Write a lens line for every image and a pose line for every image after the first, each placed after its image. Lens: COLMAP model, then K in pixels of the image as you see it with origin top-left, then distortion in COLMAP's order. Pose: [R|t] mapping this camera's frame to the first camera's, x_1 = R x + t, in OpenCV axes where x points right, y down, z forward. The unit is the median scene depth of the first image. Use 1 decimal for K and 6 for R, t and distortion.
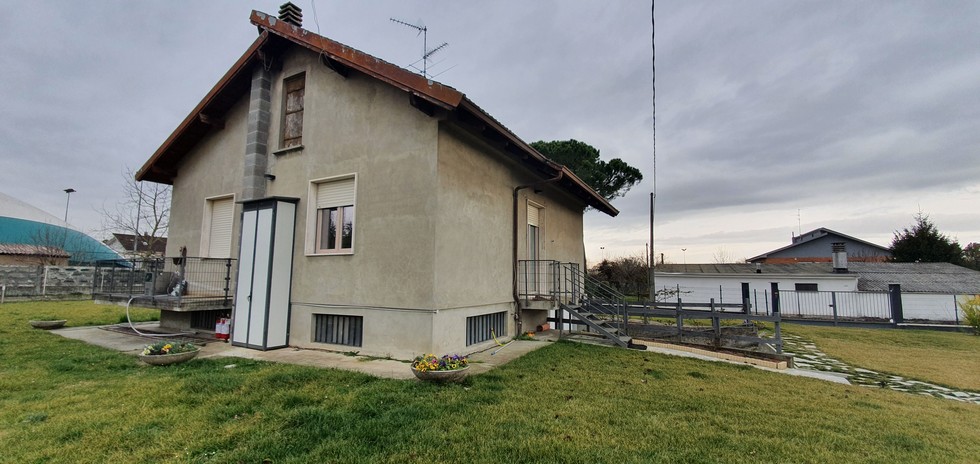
lens RADIAL K [[389.2, 0, 490.0], [0, 389.2, 232.0], [0, 0, 1]] dist [-0.010958, -0.000165]
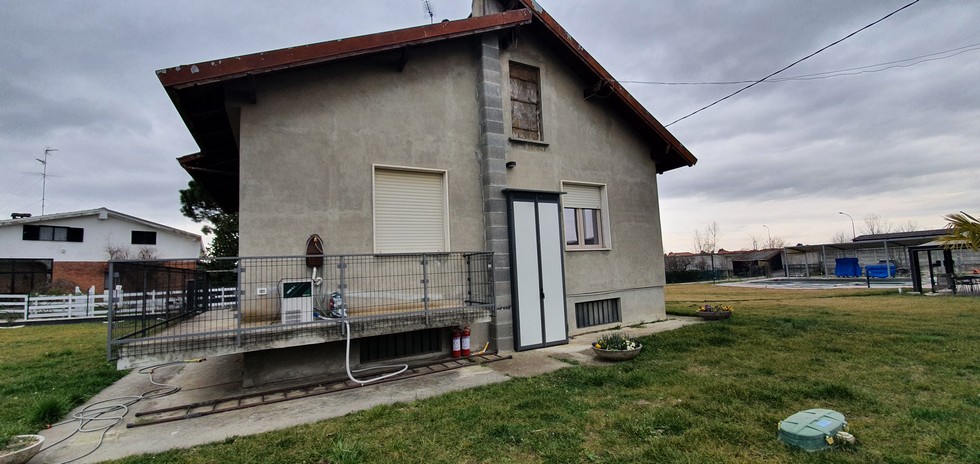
lens RADIAL K [[389.2, 0, 490.0], [0, 389.2, 232.0], [0, 0, 1]] dist [-0.010958, -0.000165]
pose [[0.550064, 0.045844, 0.833863, -1.518473], [-0.046821, 0.998615, -0.024016, 0.045498], [-0.833809, -0.025832, 0.551449, 0.597243]]
